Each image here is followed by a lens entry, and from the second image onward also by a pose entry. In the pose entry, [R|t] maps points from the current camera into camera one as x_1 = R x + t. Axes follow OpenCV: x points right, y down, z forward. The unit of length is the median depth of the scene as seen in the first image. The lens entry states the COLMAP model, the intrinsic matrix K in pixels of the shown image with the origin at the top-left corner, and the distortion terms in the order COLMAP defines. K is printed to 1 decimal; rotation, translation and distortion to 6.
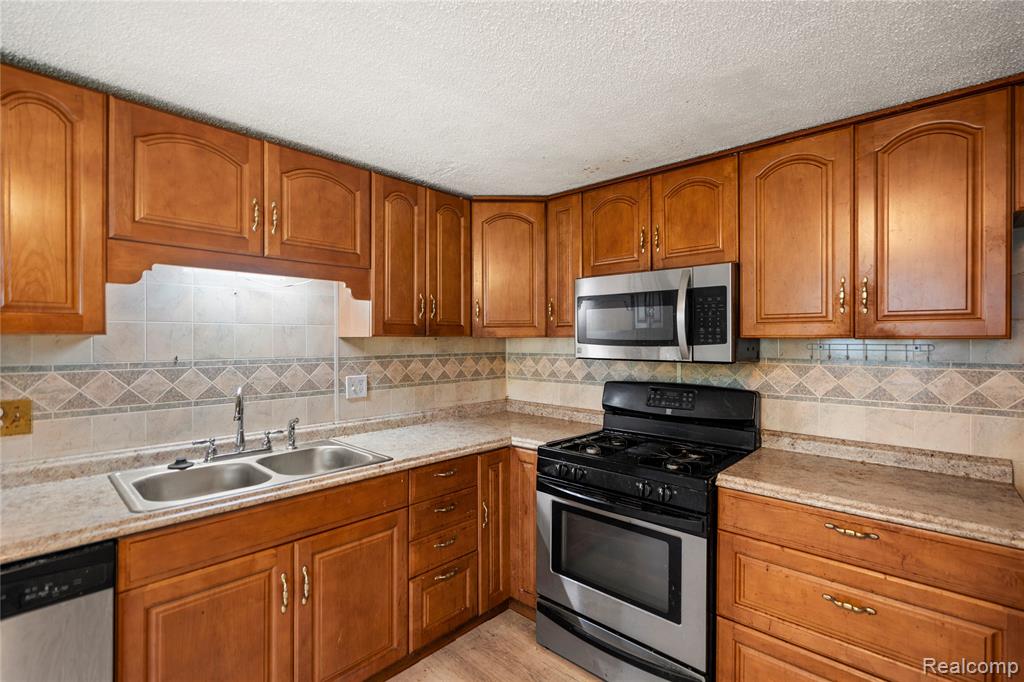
lens RADIAL K [[468.8, 0, 506.5], [0, 468.8, 338.2], [0, 0, 1]] dist [-0.000517, -0.000358]
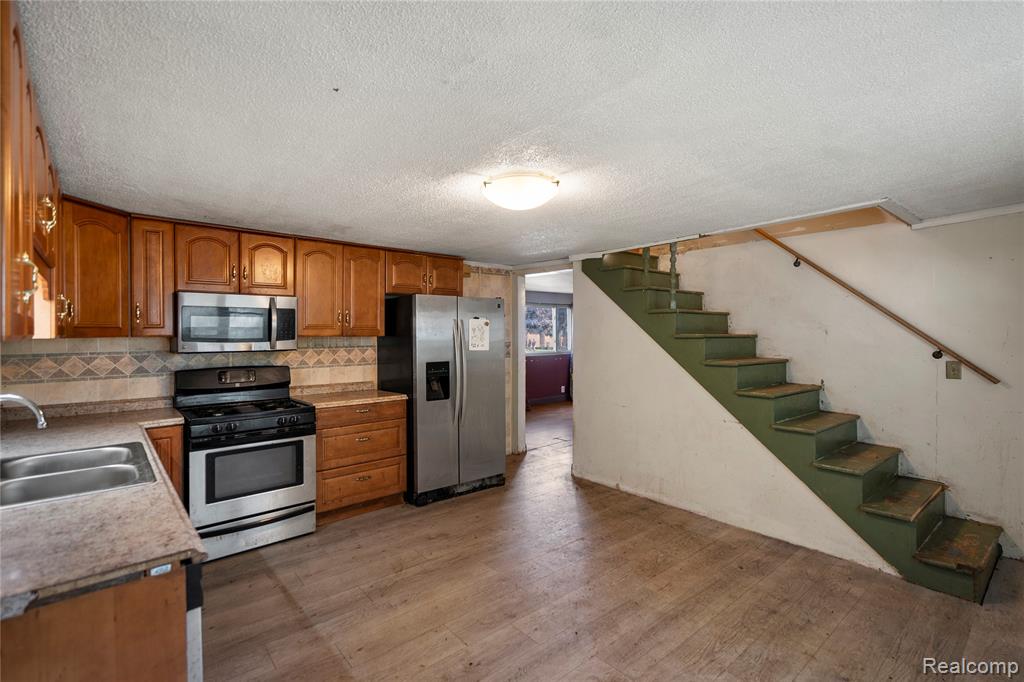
lens RADIAL K [[468.8, 0, 501.4], [0, 468.8, 335.6], [0, 0, 1]] dist [-0.000517, -0.000358]
pose [[0.105864, -0.003584, 0.994374, -1.217063], [0.004736, 0.999984, 0.003100, -0.005178], [-0.994369, 0.004381, 0.105880, -0.019675]]
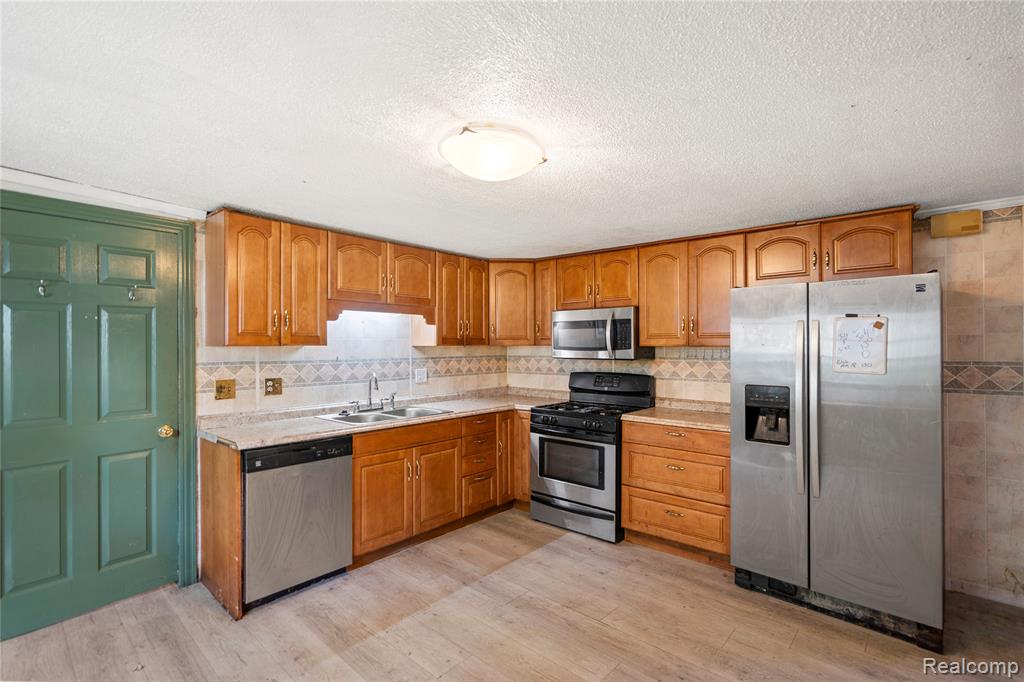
lens RADIAL K [[468.8, 0, 508.3], [0, 468.8, 343.1], [0, 0, 1]] dist [-0.000517, -0.000358]
pose [[0.999143, -0.001628, 0.041368, -0.096320], [0.001750, 0.999994, -0.002909, -0.007451], [-0.041363, 0.002979, 0.999140, -0.806232]]
